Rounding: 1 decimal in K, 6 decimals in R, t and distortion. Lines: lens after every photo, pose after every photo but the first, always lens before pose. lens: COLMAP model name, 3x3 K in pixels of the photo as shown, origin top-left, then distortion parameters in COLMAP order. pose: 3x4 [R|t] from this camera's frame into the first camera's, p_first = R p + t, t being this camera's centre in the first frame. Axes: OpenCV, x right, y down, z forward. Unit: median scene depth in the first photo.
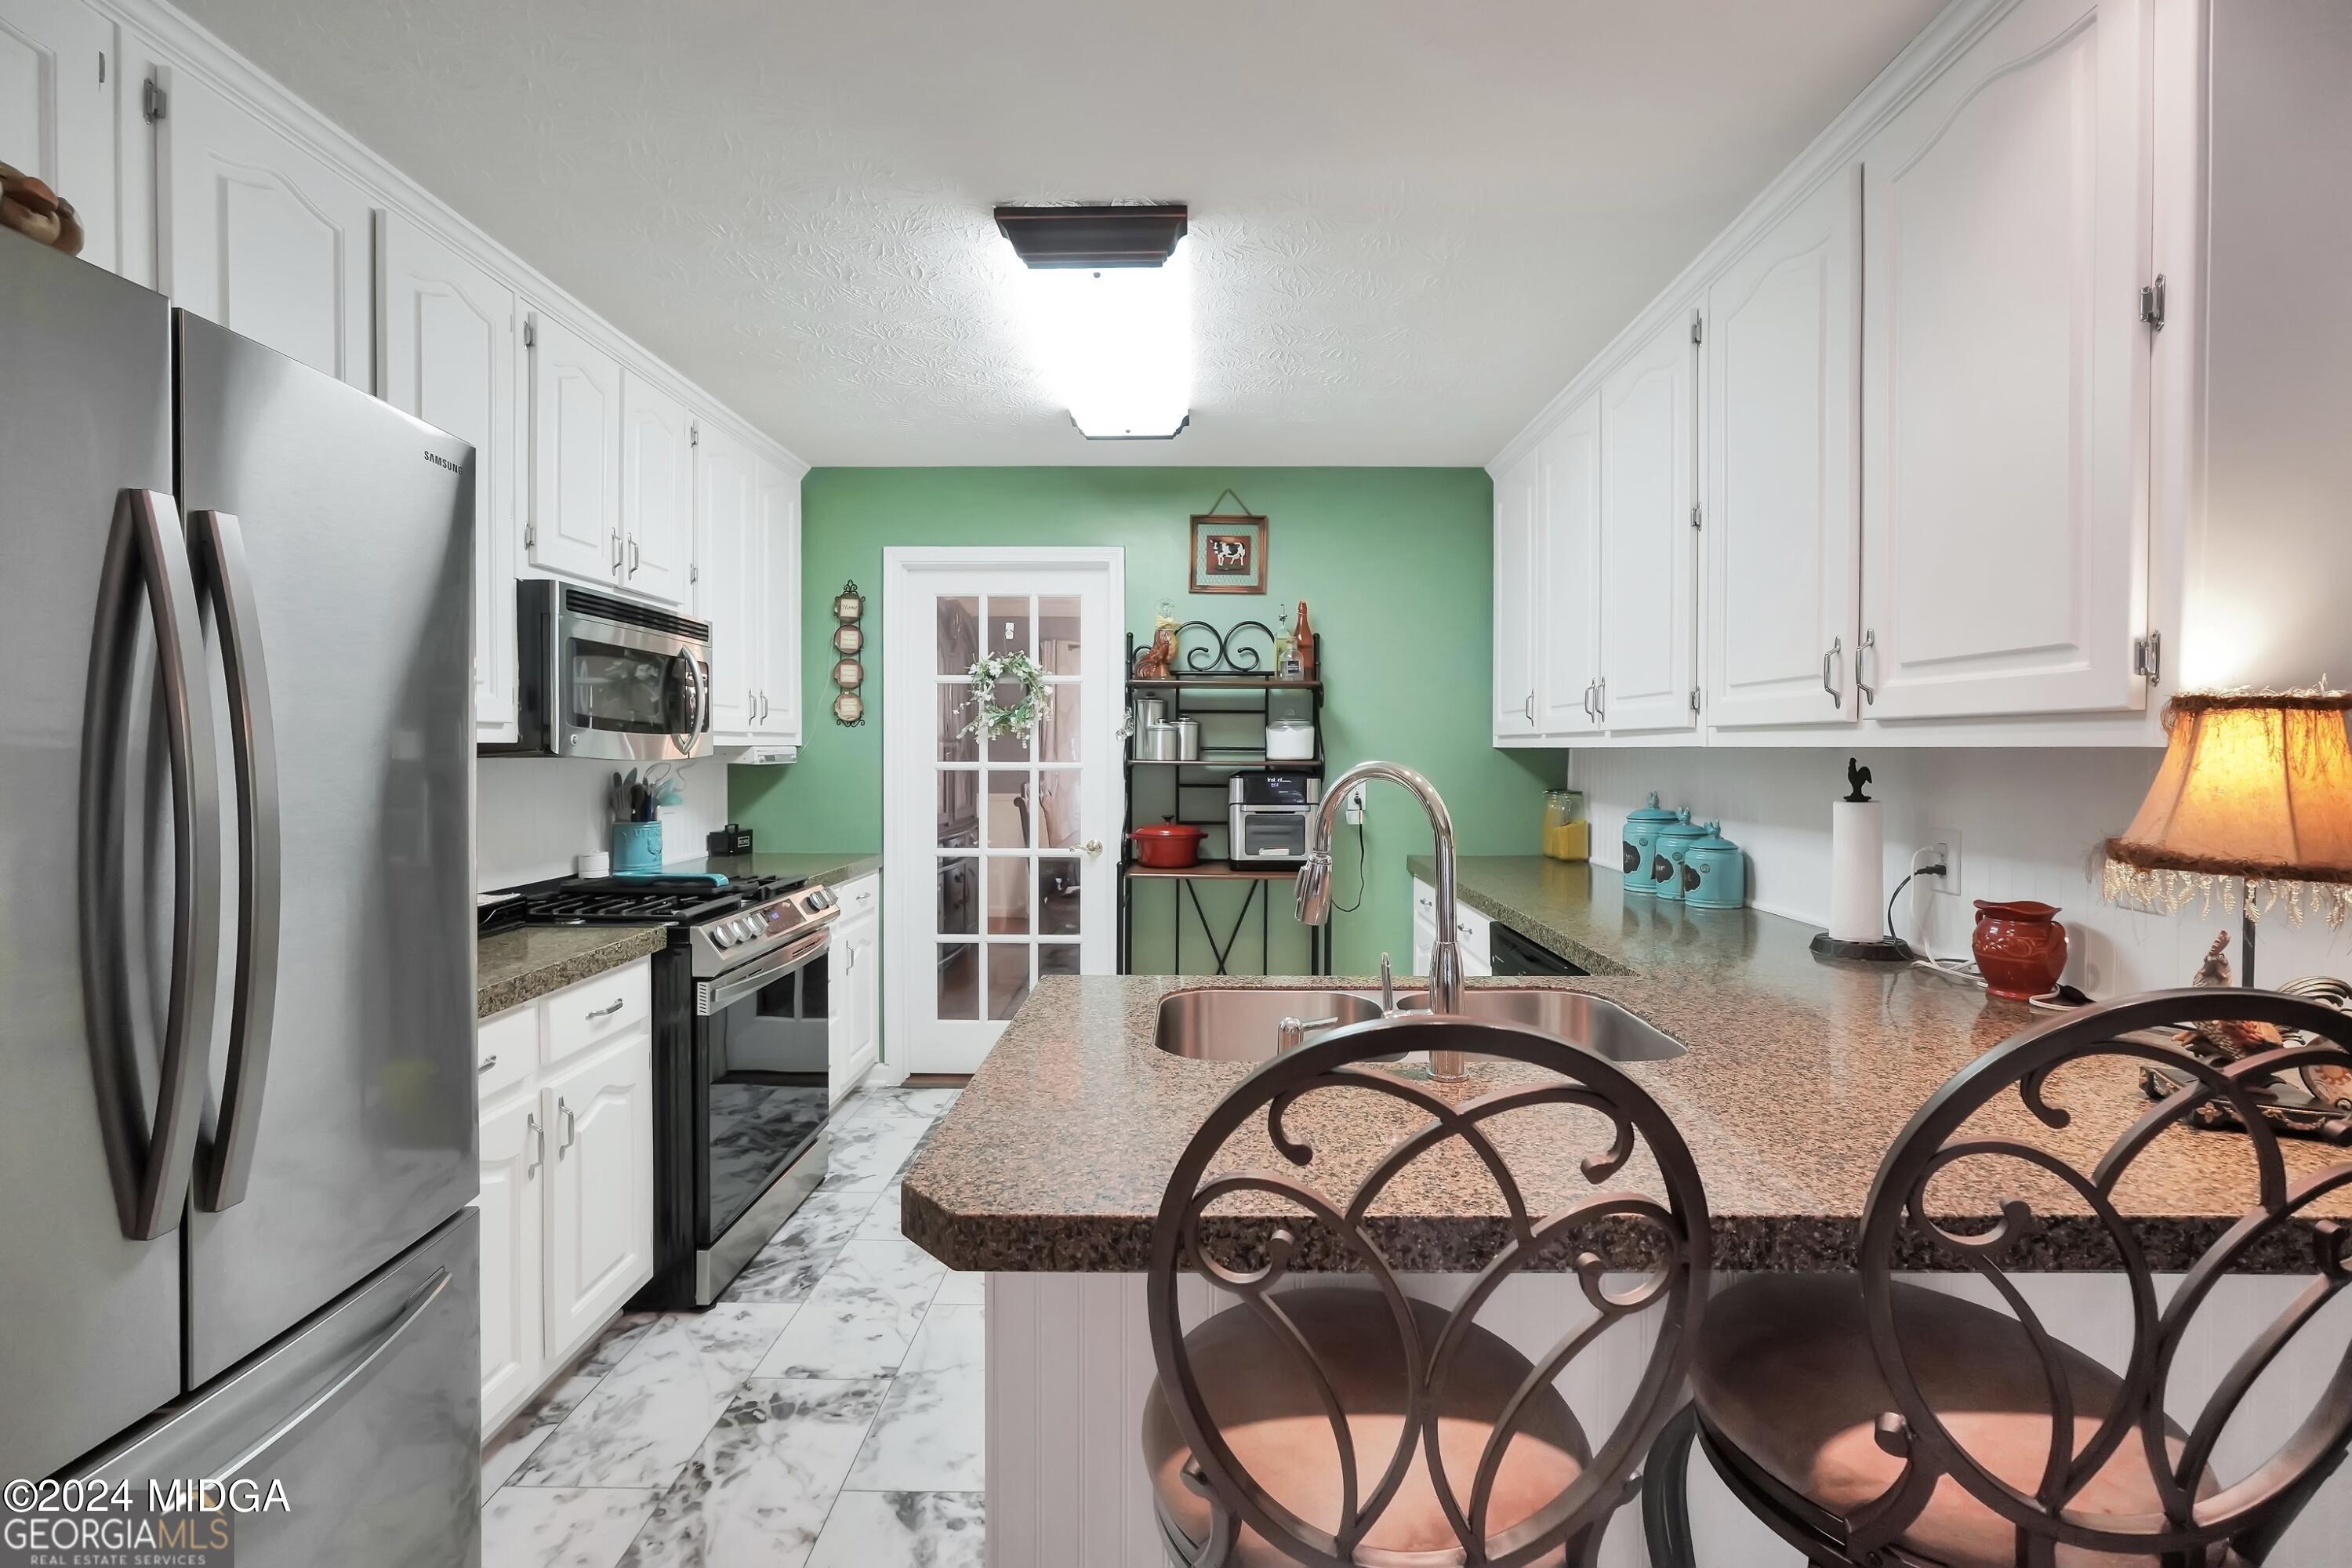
lens RADIAL K [[1005.2, 0, 1173.6], [0, 1005.2, 765.0], [0, 0, 1]] dist [-0.022271, 0.007345]
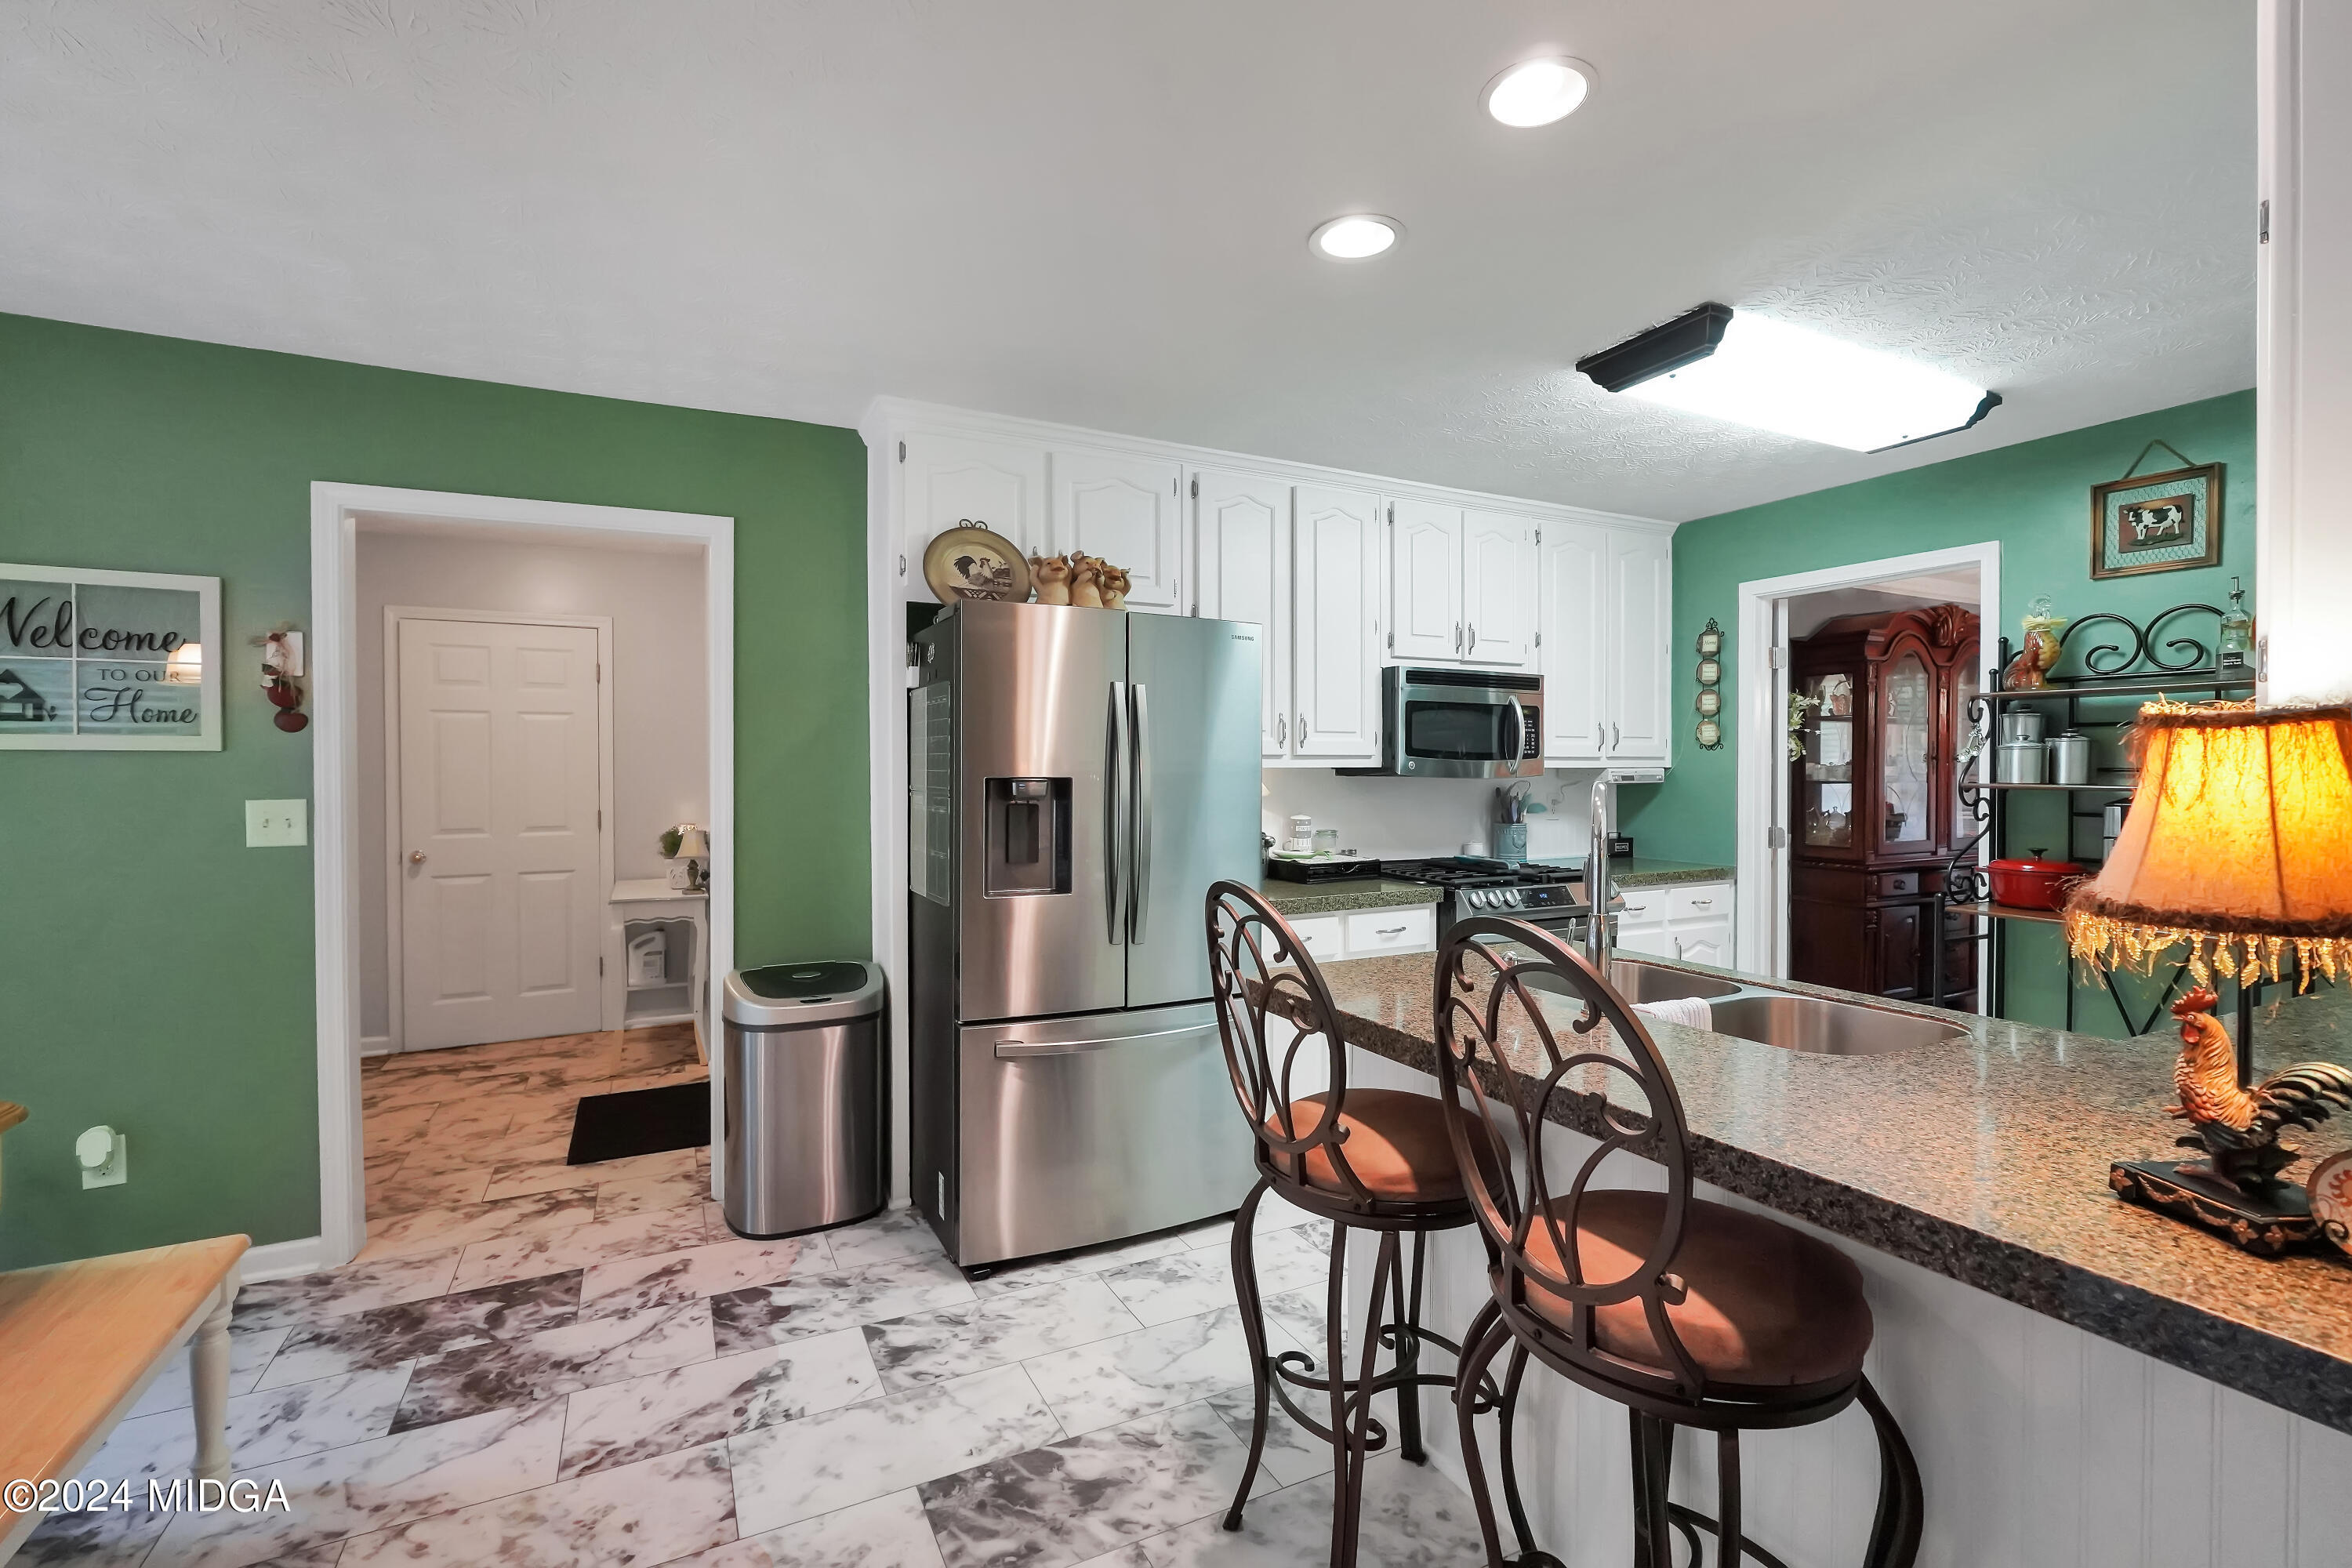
lens RADIAL K [[1023.9, 0, 1176.0], [0, 1023.9, 784.0], [0, 0, 1]] dist [0.000513, 0.000149]
pose [[0.467999, 0.011990, -0.883648, 0.490149], [-0.012691, 0.999896, 0.006846, -0.000988], [0.883638, 0.008010, 0.468102, -0.065494]]
